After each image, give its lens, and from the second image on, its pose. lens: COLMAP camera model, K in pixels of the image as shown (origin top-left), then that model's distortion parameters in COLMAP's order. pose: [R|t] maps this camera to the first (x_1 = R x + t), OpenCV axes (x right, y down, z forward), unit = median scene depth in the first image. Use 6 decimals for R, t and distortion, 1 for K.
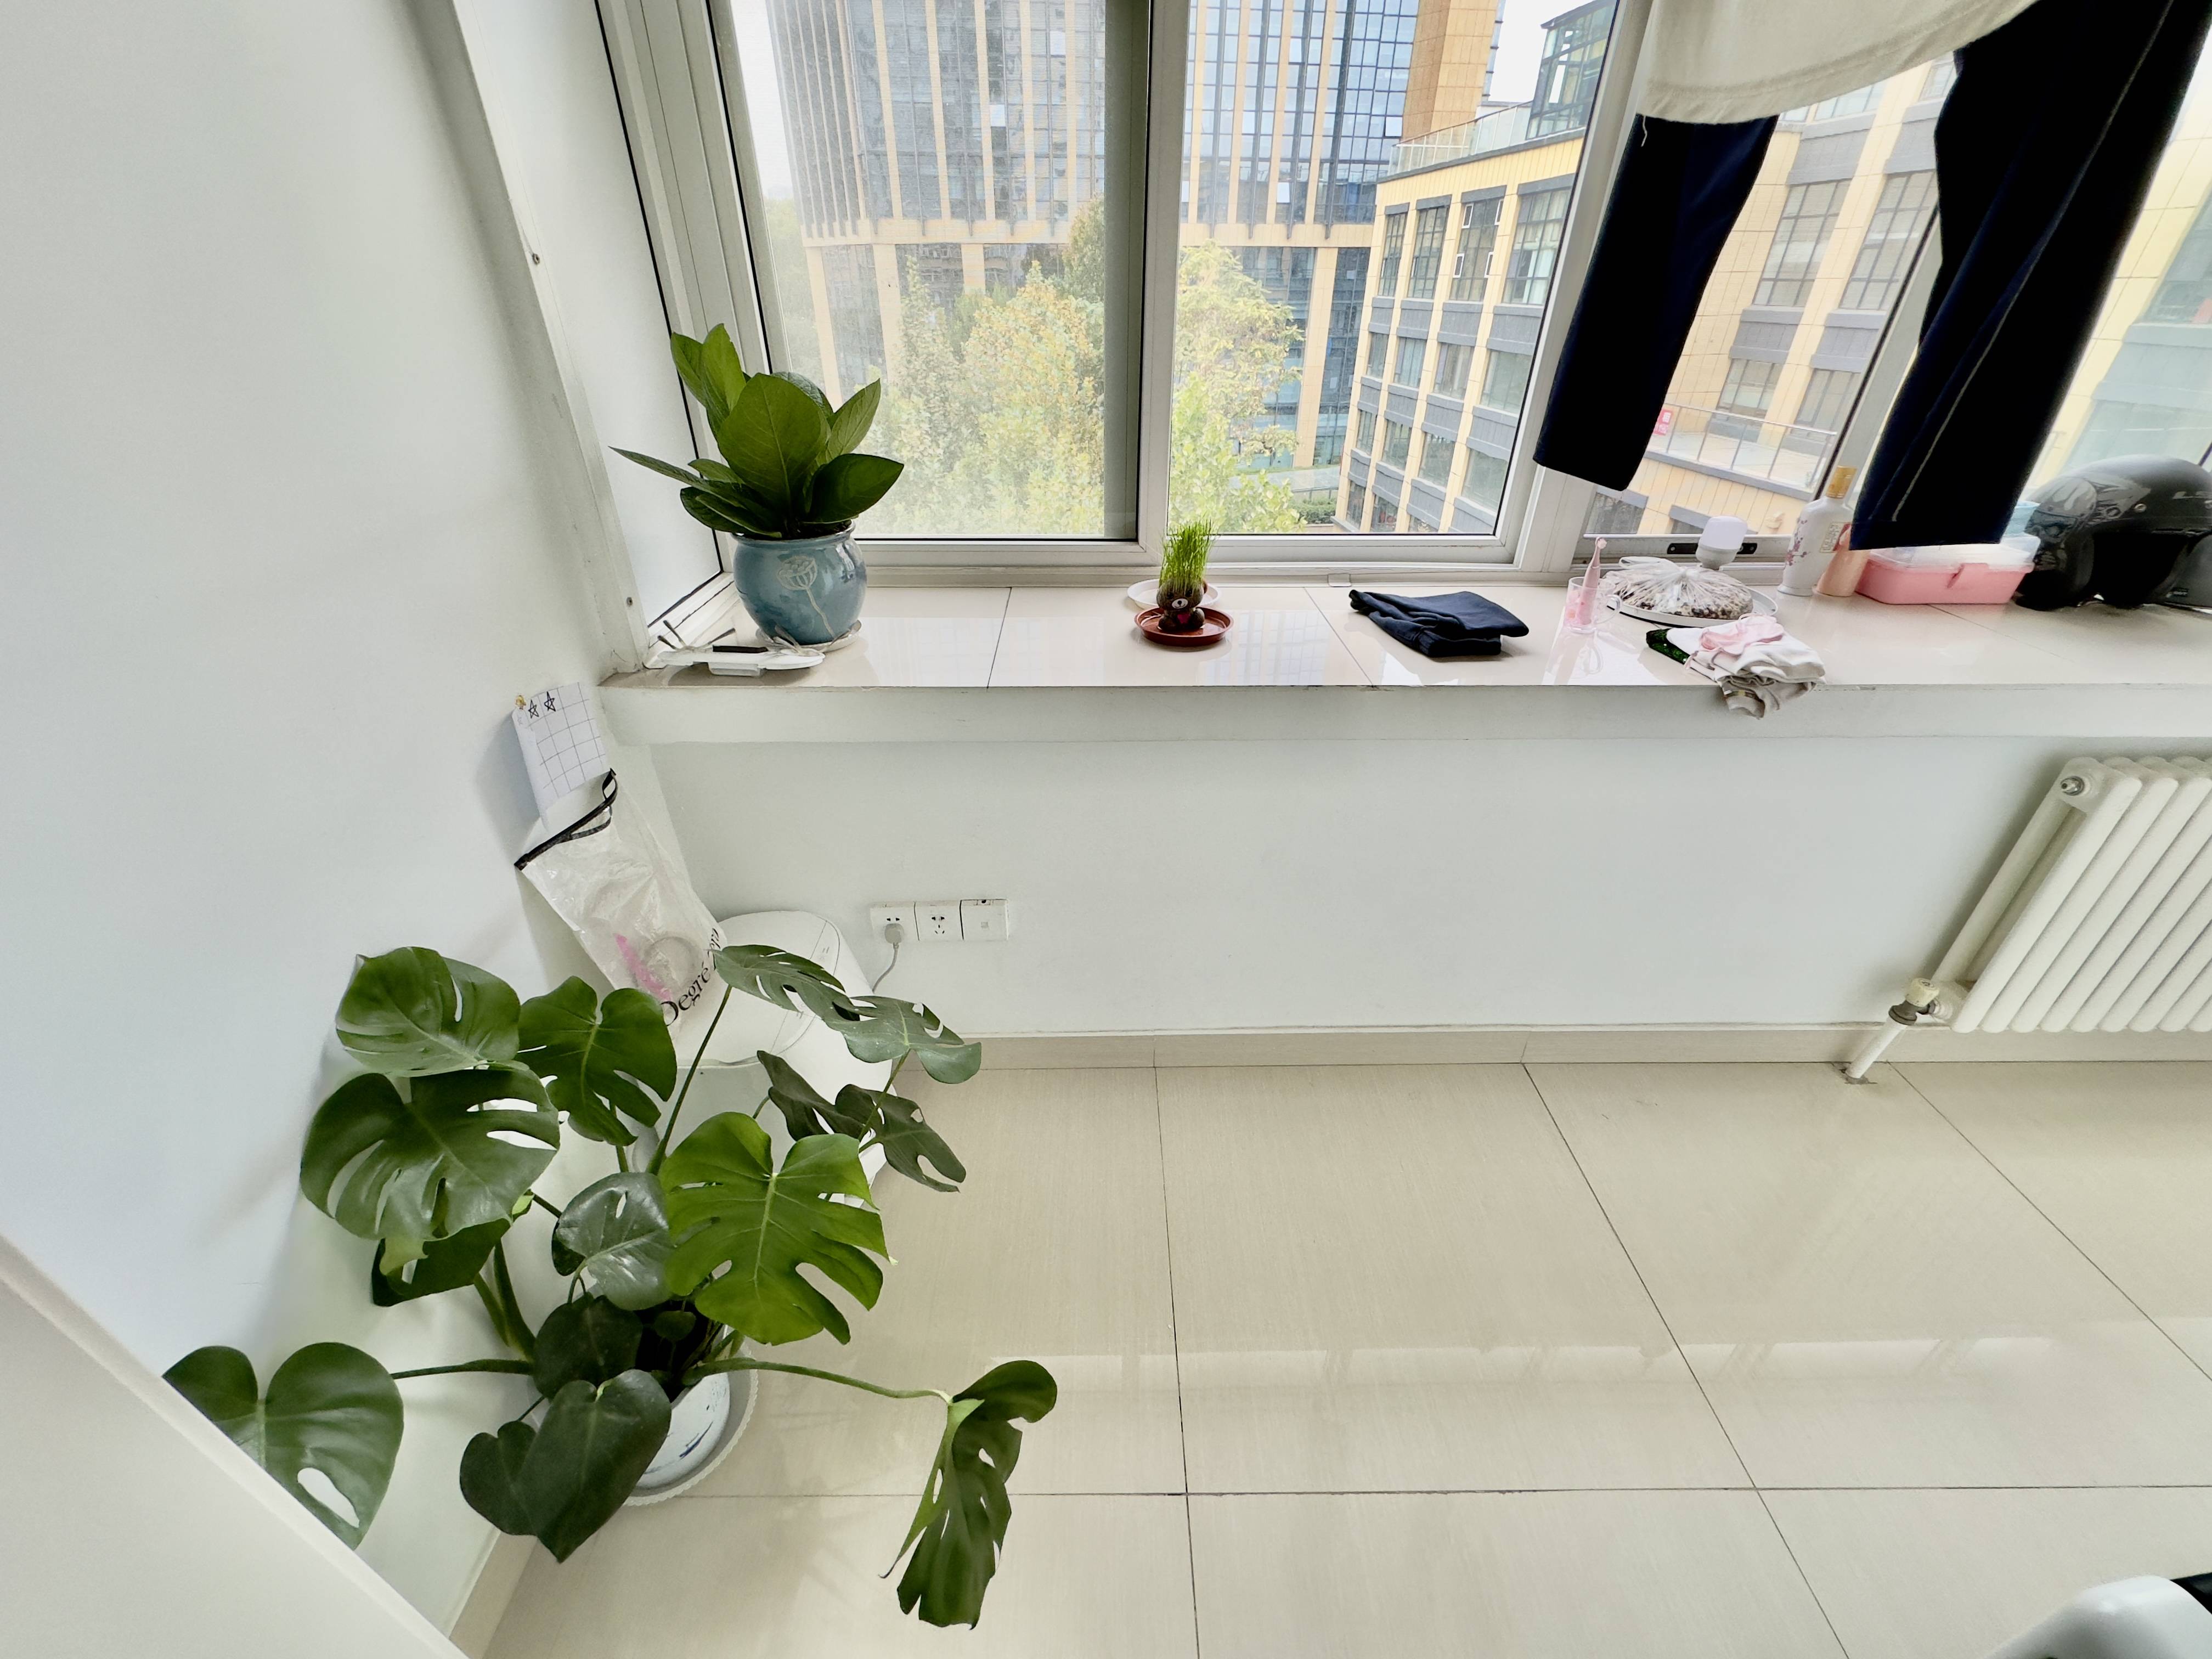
lens RADIAL K [[896.7, 0, 1106.0], [0, 896.7, 829.5], [0, 0, 1]] dist [0.000353, 0.000082]
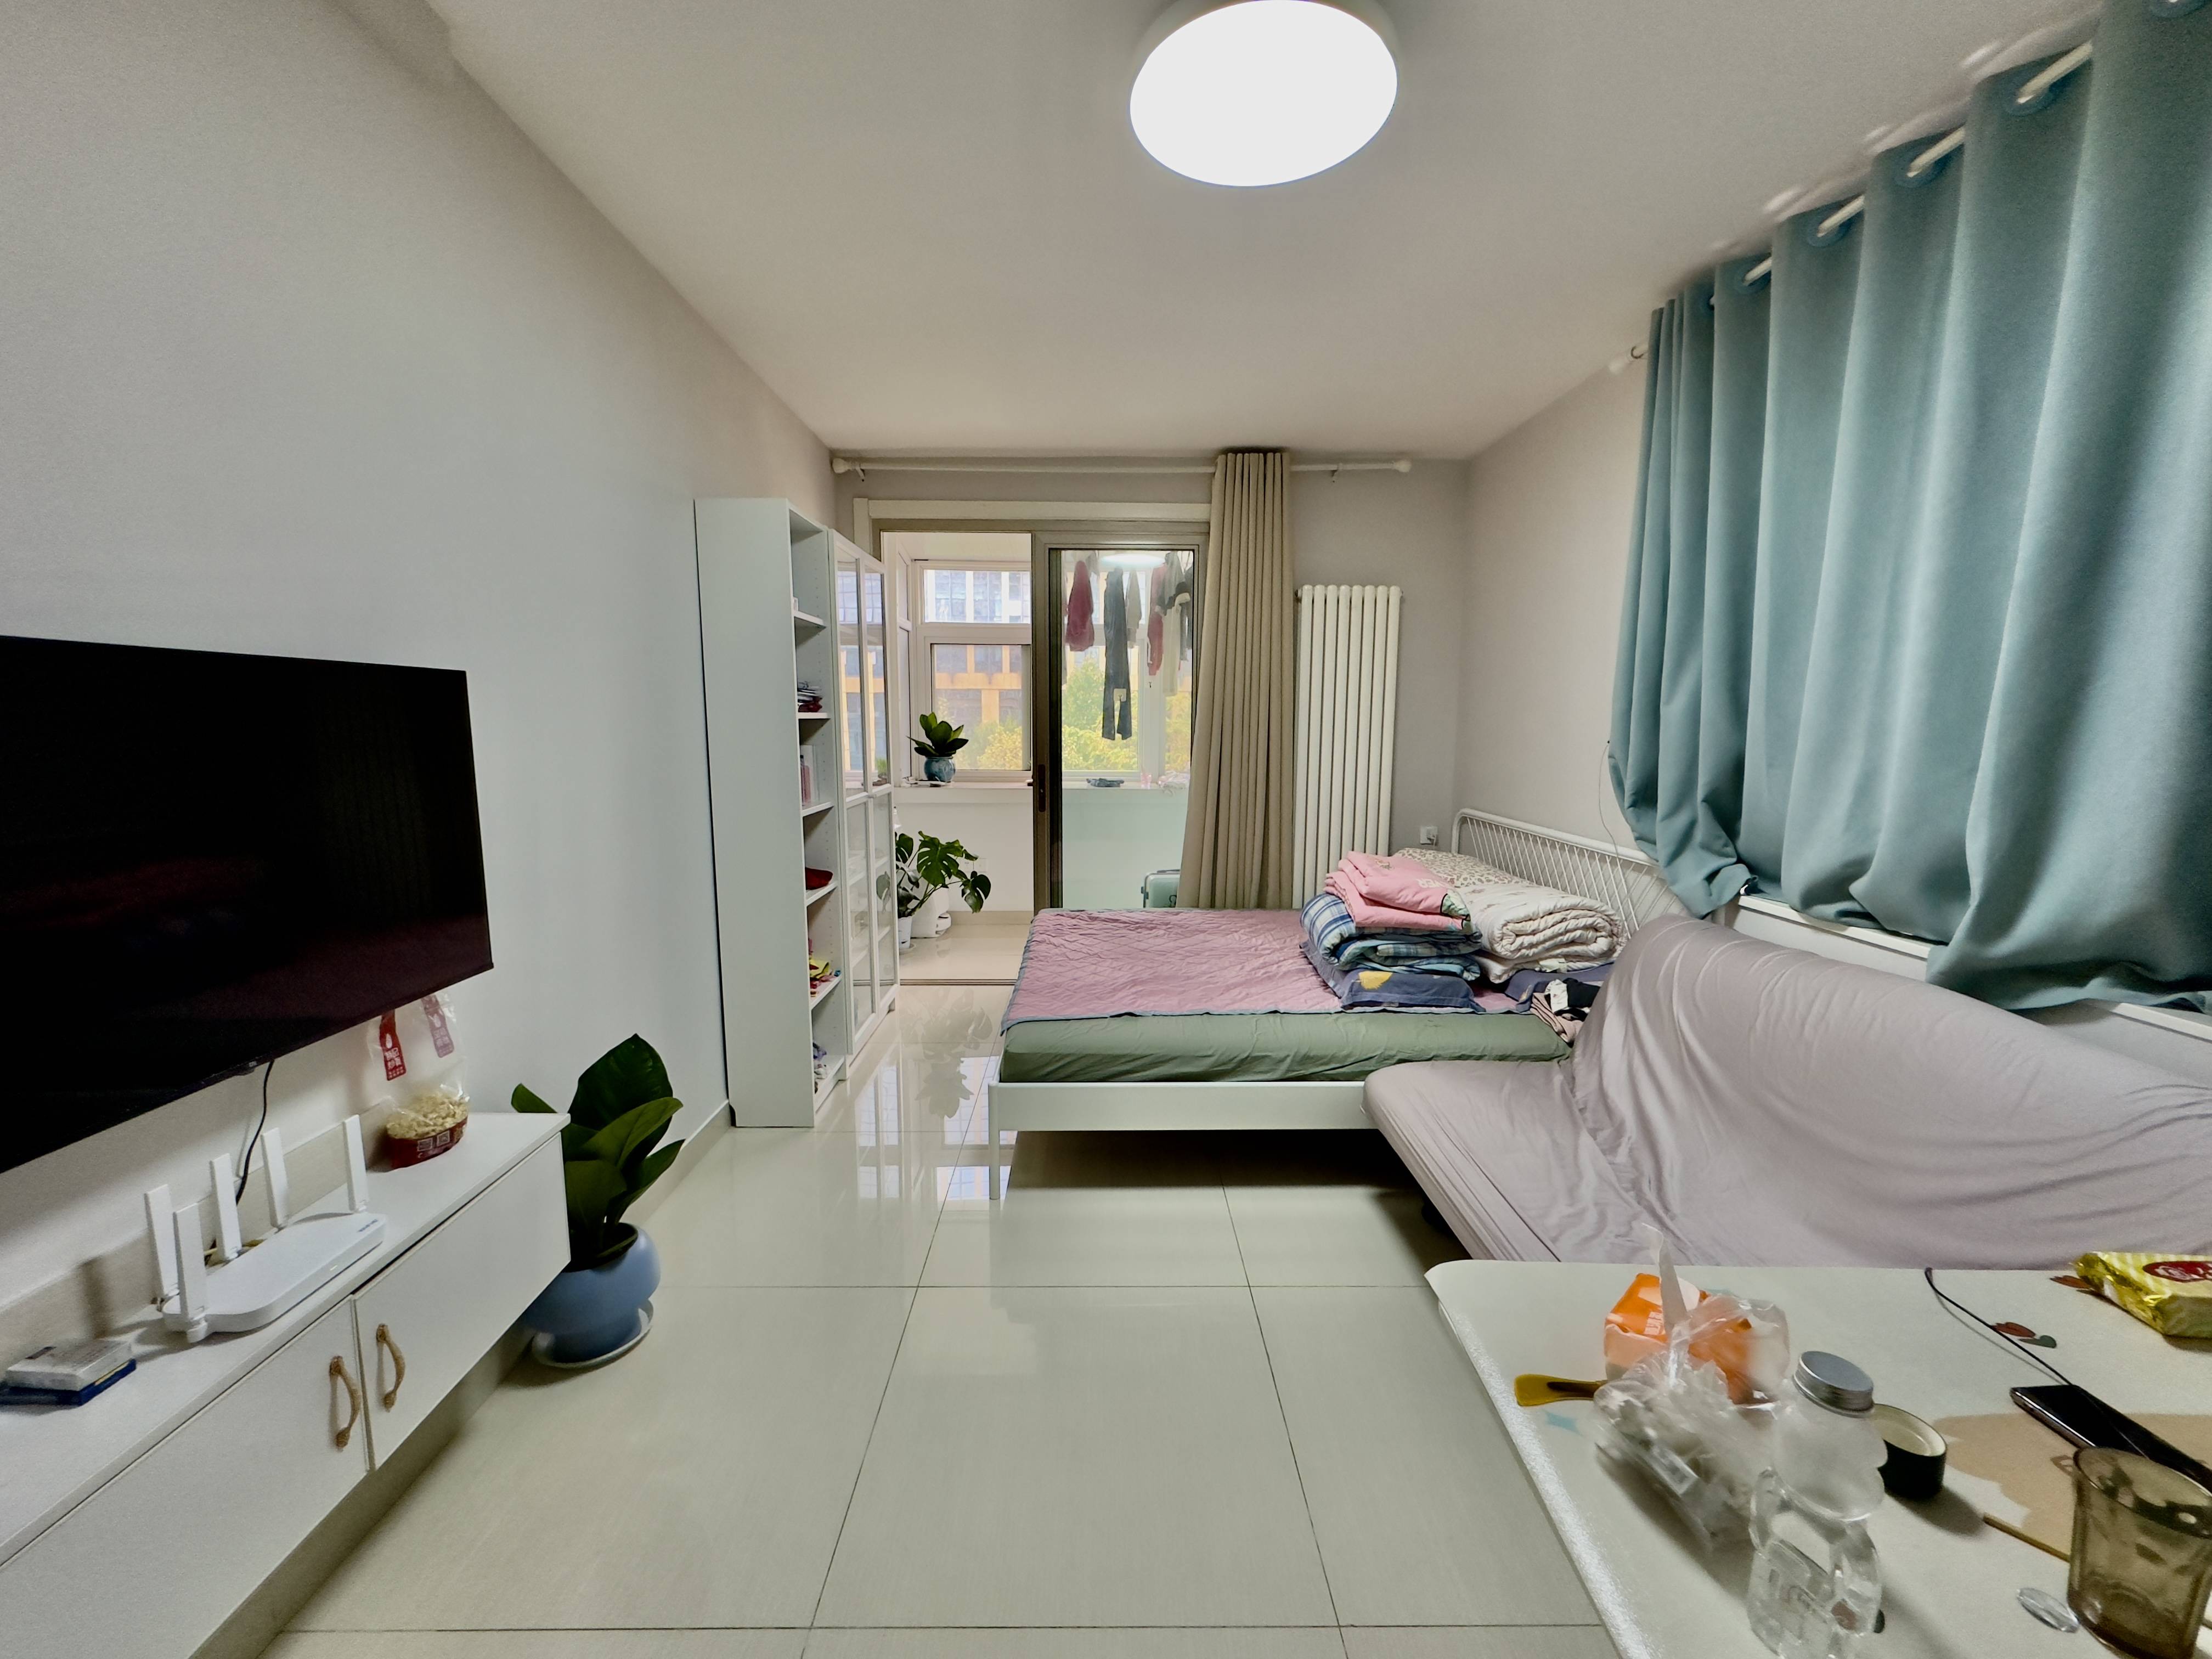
lens RADIAL K [[896.7, 0, 1106.0], [0, 896.7, 829.5], [0, 0, 1]] dist [0.000353, 0.000082]
pose [[0.999996, 0.002042, 0.002166, 0.457961], [-0.000973, 0.911751, -0.410743, 1.815797], [-0.002813, 0.410739, 0.911749, -2.884629]]
